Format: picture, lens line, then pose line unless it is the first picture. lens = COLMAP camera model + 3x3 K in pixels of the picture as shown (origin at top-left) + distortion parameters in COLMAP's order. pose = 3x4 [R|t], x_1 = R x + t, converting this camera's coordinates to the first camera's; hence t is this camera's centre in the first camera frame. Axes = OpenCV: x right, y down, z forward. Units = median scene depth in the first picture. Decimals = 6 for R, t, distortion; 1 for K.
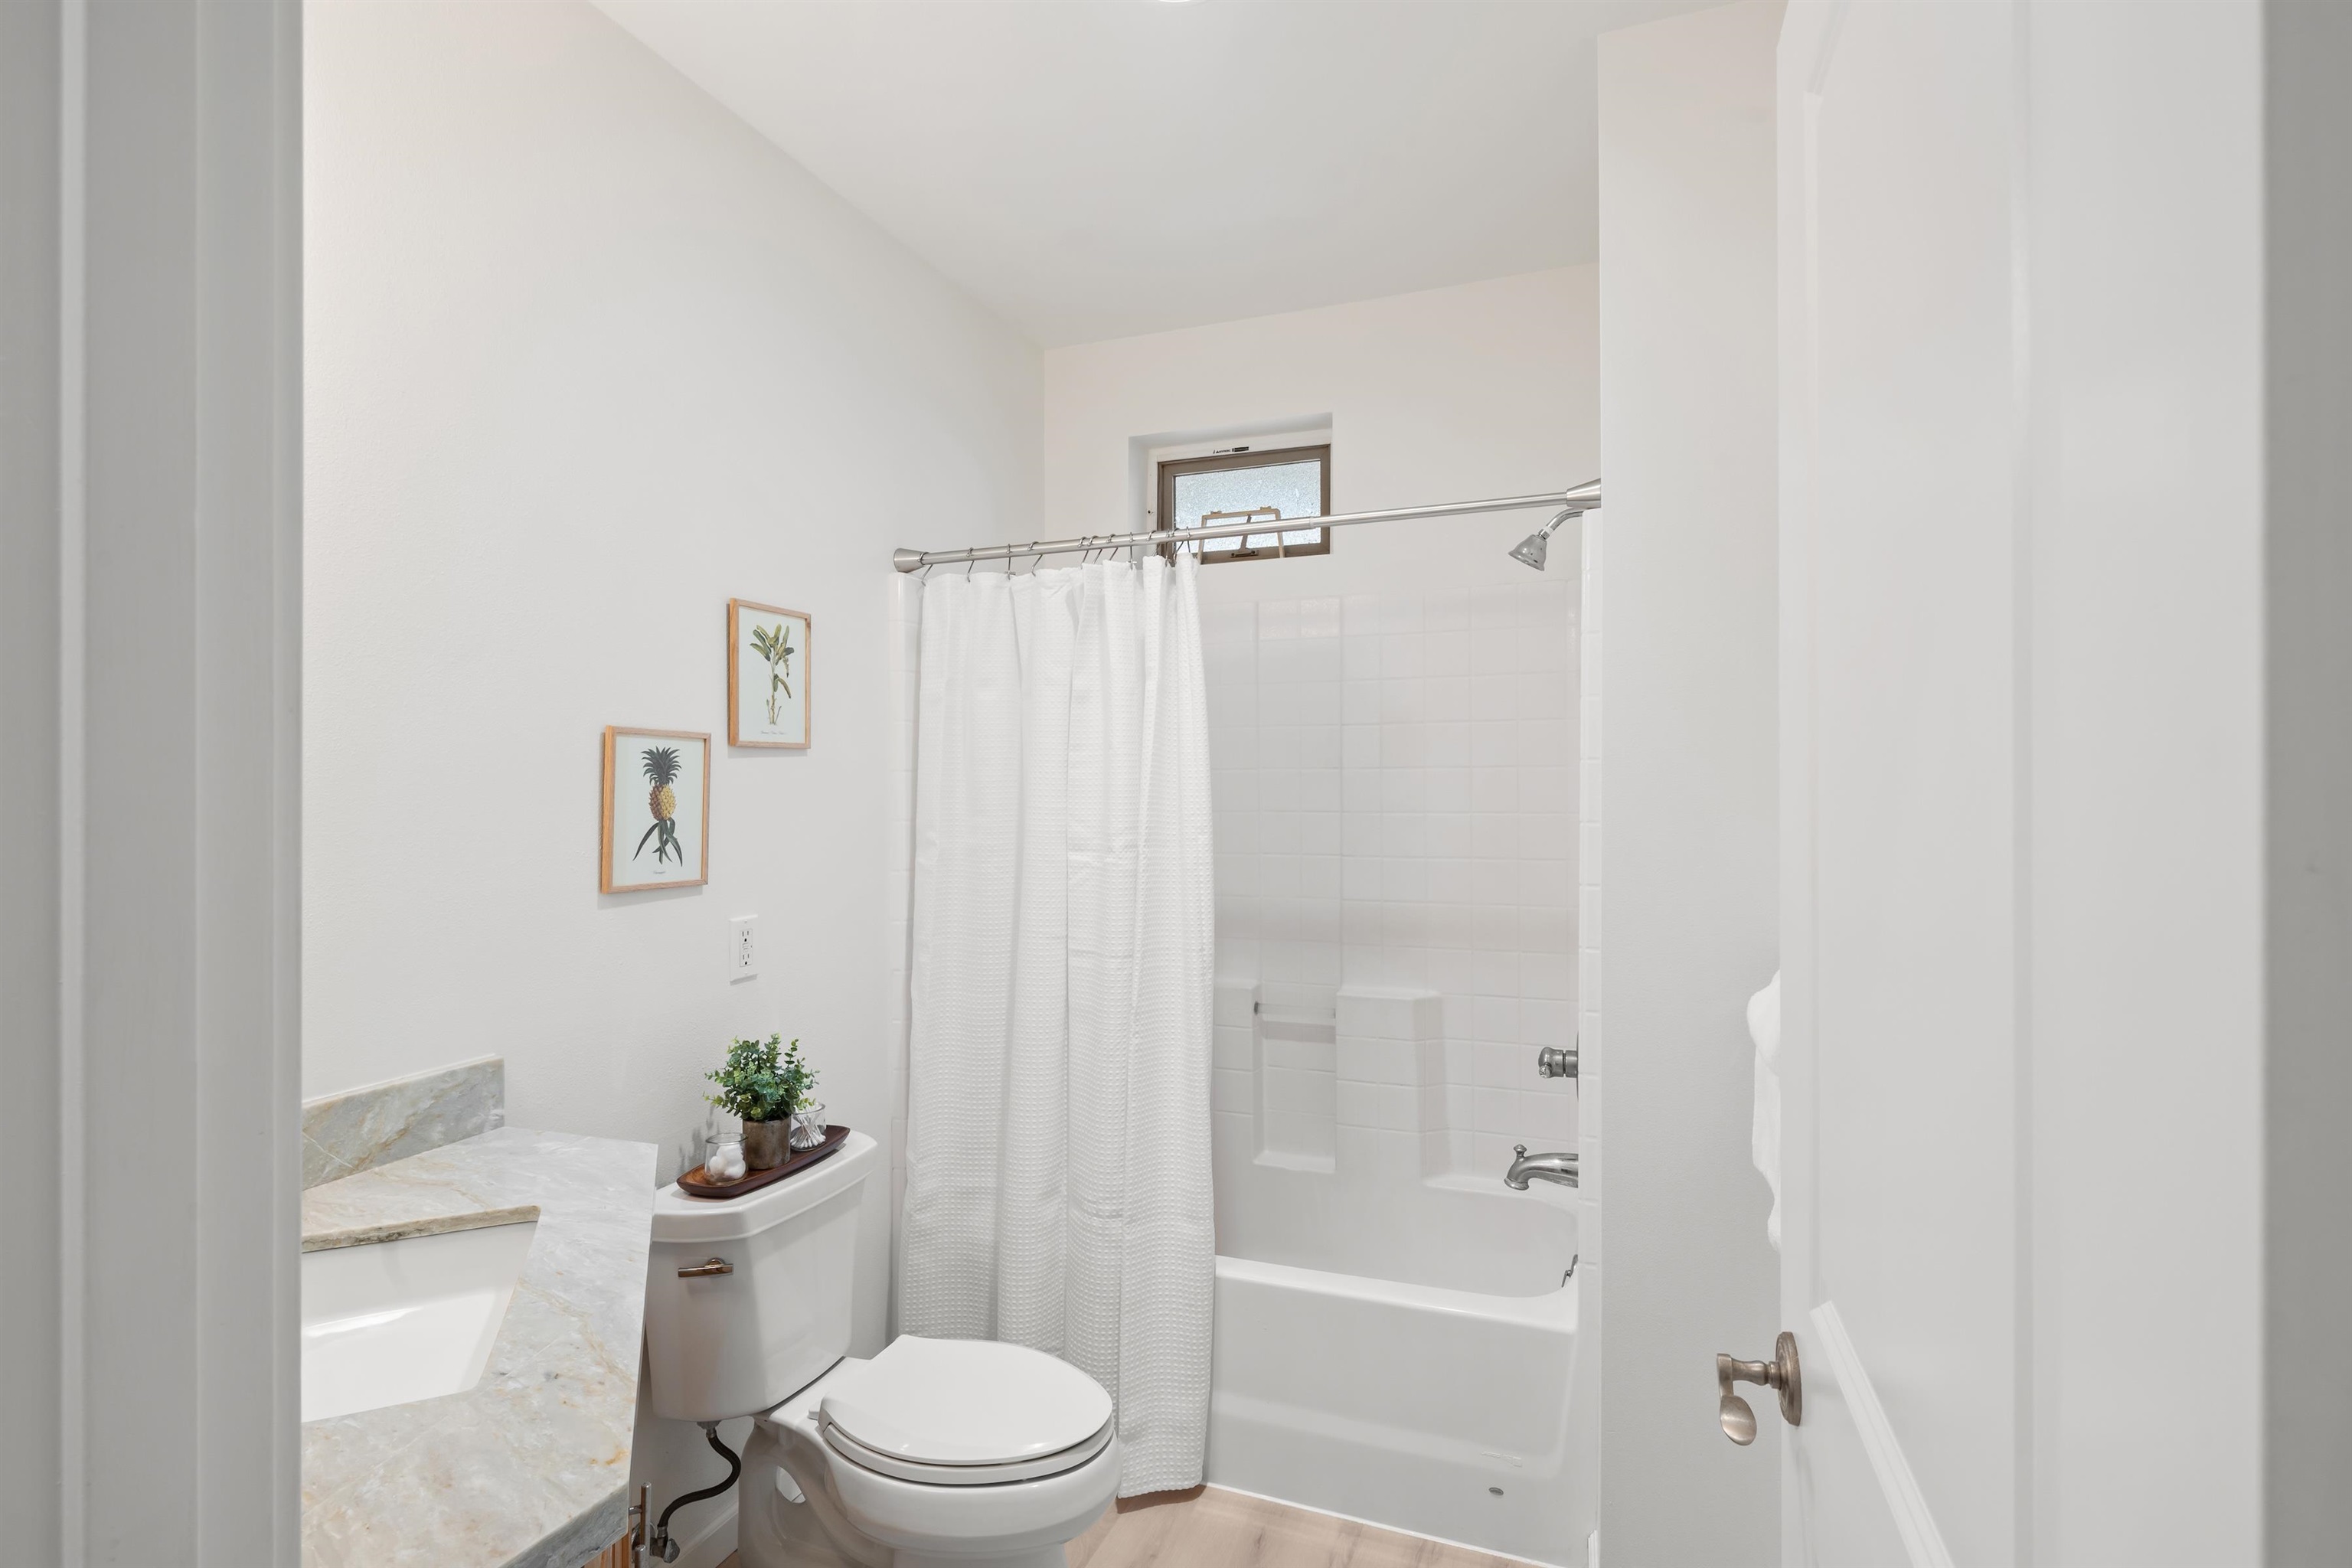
lens RADIAL K [[1144.7, 0, 1176.3], [0, 1144.7, 786.1], [0, 0, 1]] dist [0.003108, 0.000194]
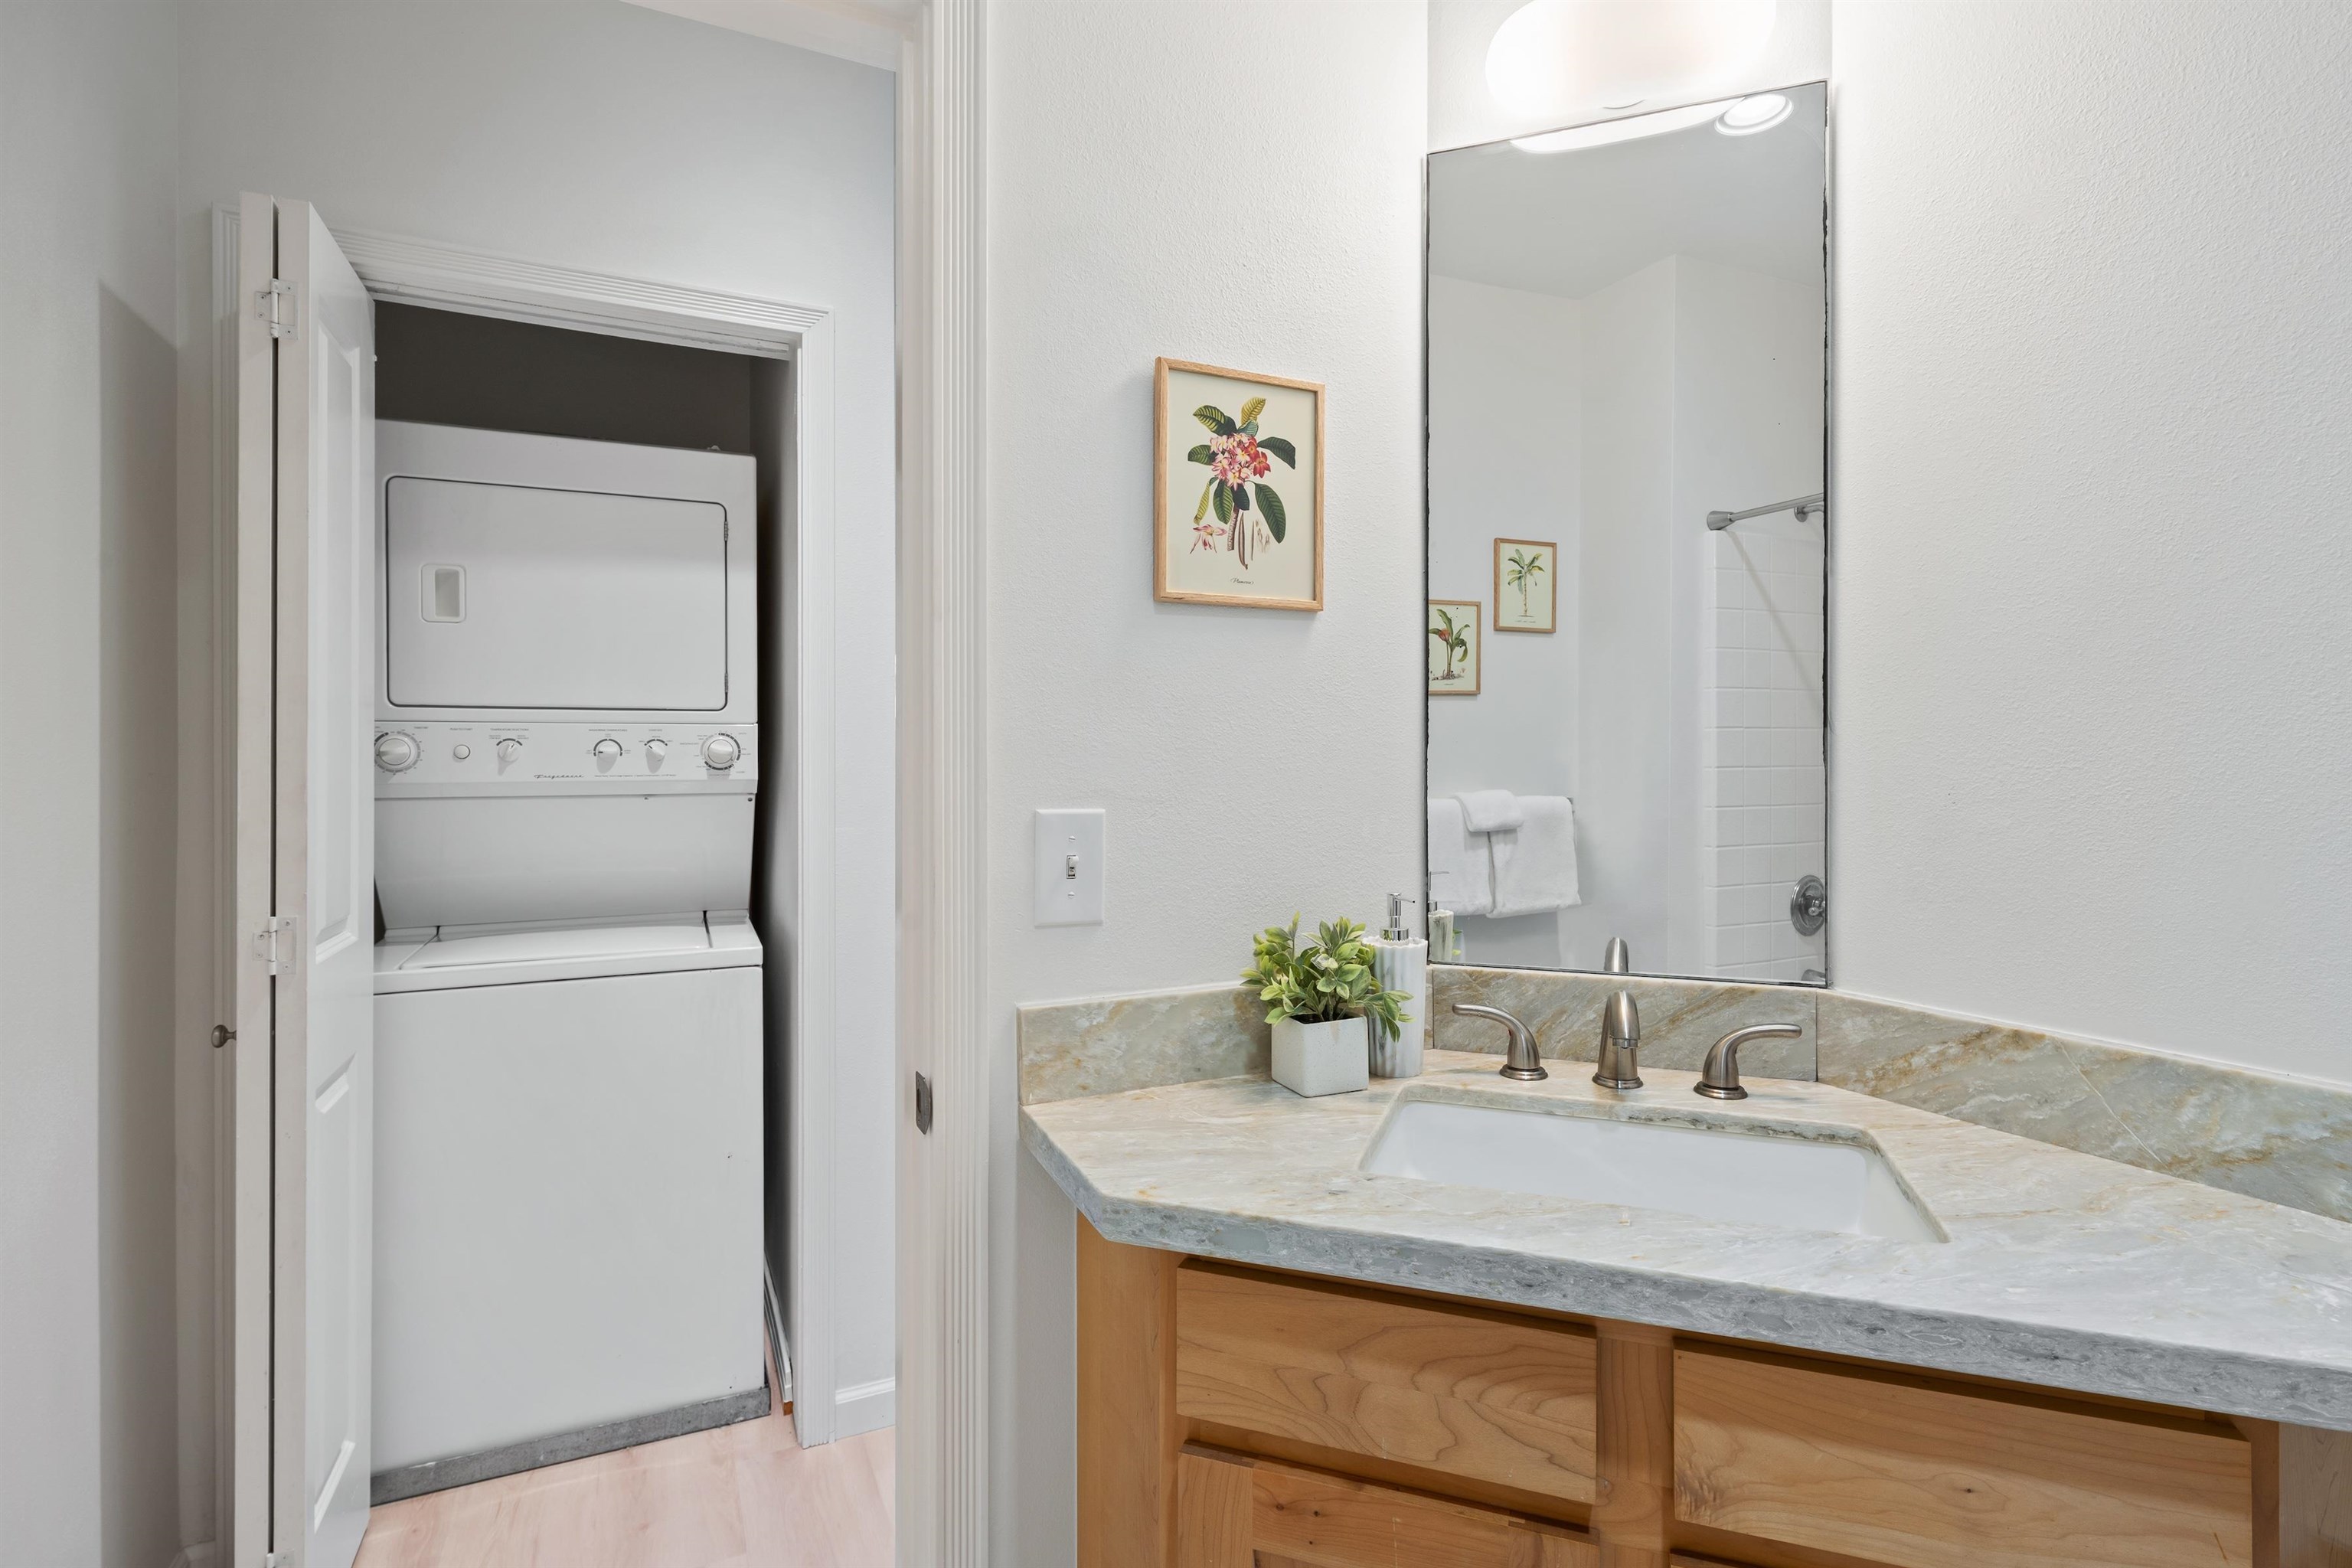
lens RADIAL K [[1144.7, 0, 1175.9], [0, 1144.7, 771.1], [0, 0, 1]] dist [0.003108, 0.000194]
pose [[-0.688174, 0.007675, -0.725505, 0.176263], [0.003119, 0.999966, 0.007620, 0.091035], [0.725539, 0.002981, -0.688175, 1.028191]]
